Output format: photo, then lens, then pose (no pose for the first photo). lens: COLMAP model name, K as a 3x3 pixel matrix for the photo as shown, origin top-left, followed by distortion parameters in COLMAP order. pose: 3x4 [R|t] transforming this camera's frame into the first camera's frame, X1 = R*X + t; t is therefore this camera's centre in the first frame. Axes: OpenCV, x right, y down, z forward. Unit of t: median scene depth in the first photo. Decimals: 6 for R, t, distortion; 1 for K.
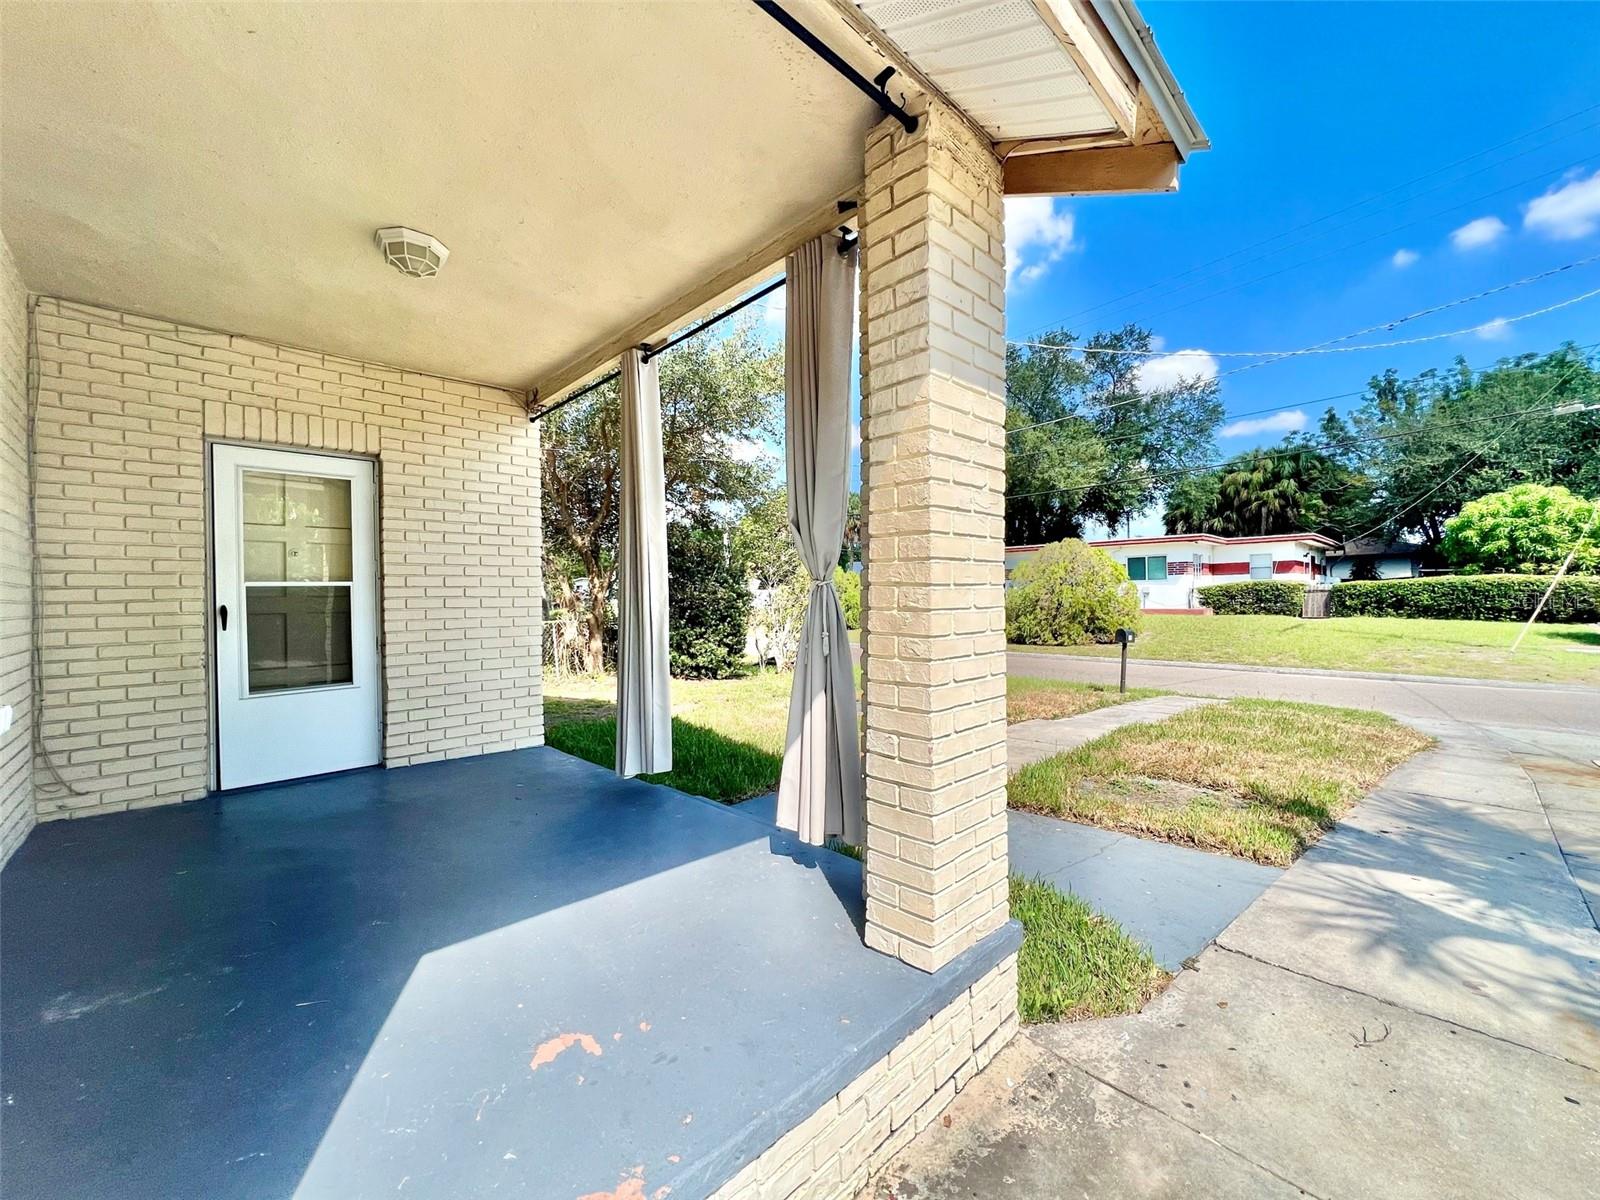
lens RADIAL K [[643.0, 0, 800.0], [0, 643.0, 600.0], [0, 0, 1]] dist [-0.002781, -0.000088]
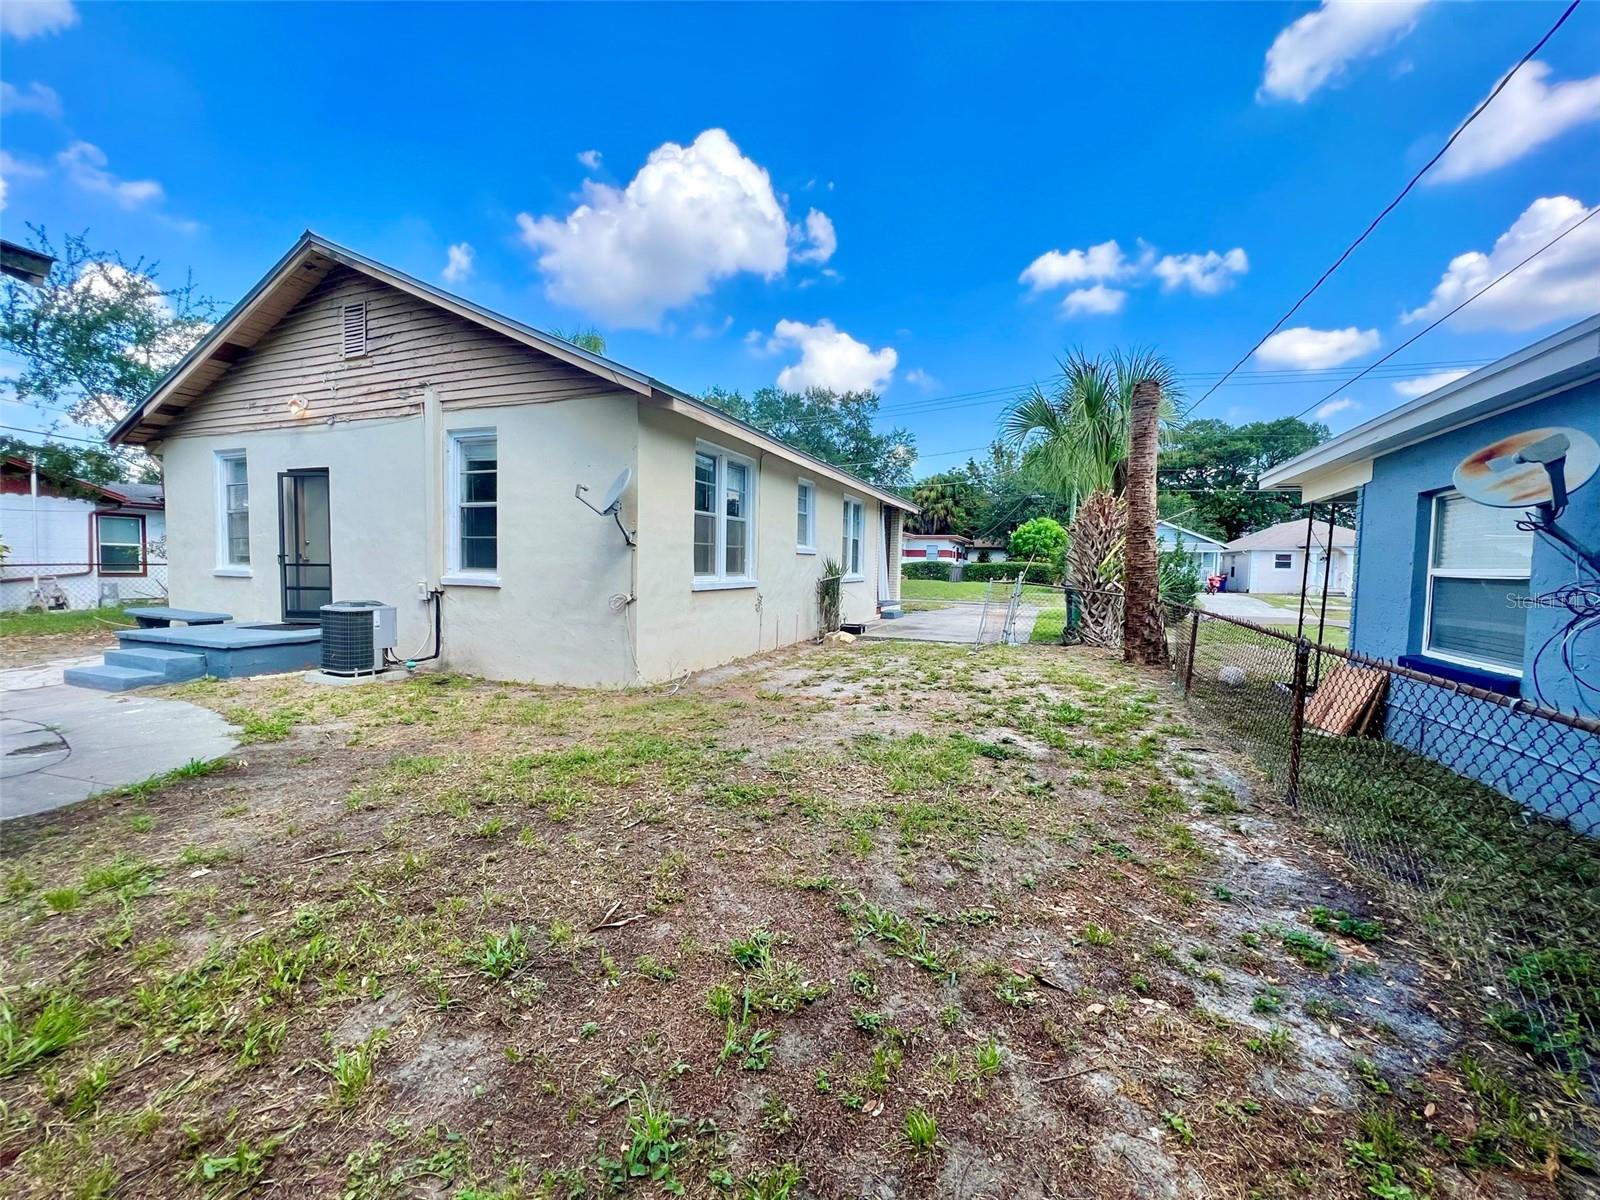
lens RADIAL K [[643.0, 0, 800.0], [0, 643.0, 600.0], [0, 0, 1]] dist [-0.002781, -0.000088]
pose [[0.913537, 0.011579, 0.406592, -0.254853], [-0.031479, 0.998609, 0.042289, 0.011297], [-0.405536, -0.051432, 0.912631, -0.364405]]
